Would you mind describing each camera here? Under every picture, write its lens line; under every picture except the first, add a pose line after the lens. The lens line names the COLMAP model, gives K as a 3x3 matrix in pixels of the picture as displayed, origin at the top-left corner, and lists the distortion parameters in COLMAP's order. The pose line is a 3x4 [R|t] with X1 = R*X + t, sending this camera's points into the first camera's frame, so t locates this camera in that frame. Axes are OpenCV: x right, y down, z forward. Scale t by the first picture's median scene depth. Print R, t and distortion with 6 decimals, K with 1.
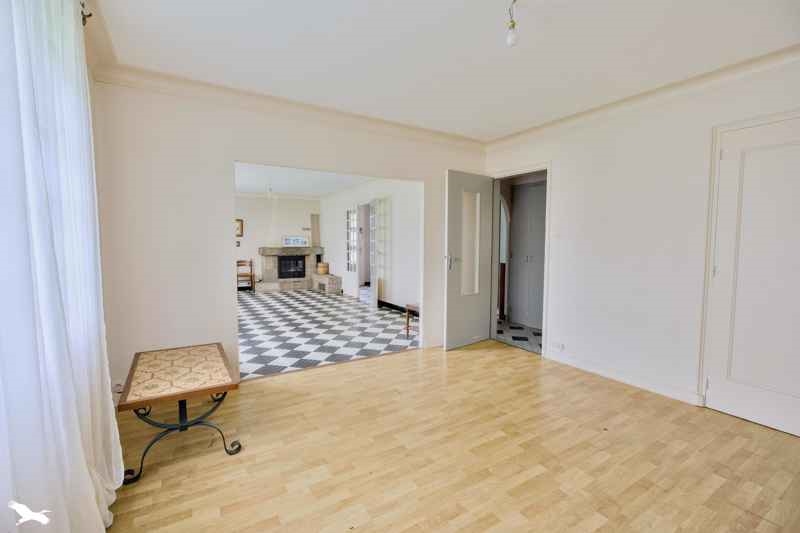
lens RADIAL K [[334.5, 0, 400.0], [0, 334.5, 266.5], [0, 0, 1]] dist [-0.000416, -0.000019]
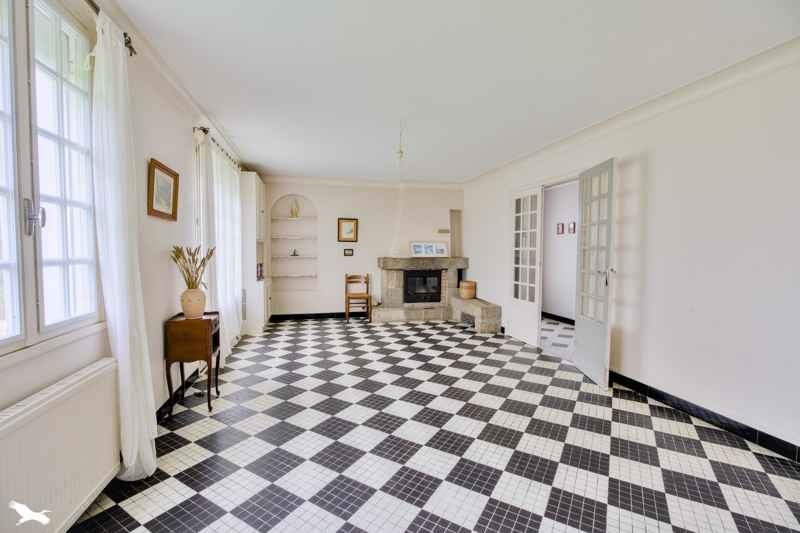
lens RADIAL K [[359.8, 0, 400.0], [0, 359.8, 266.5], [0, 0, 1]] dist [0.000361, 0.000000]
pose [[0.953586, 0.019229, -0.300506, -0.146580], [-0.027402, 0.999360, -0.023006, -0.021061], [0.299871, 0.030173, 0.953502, 0.285025]]
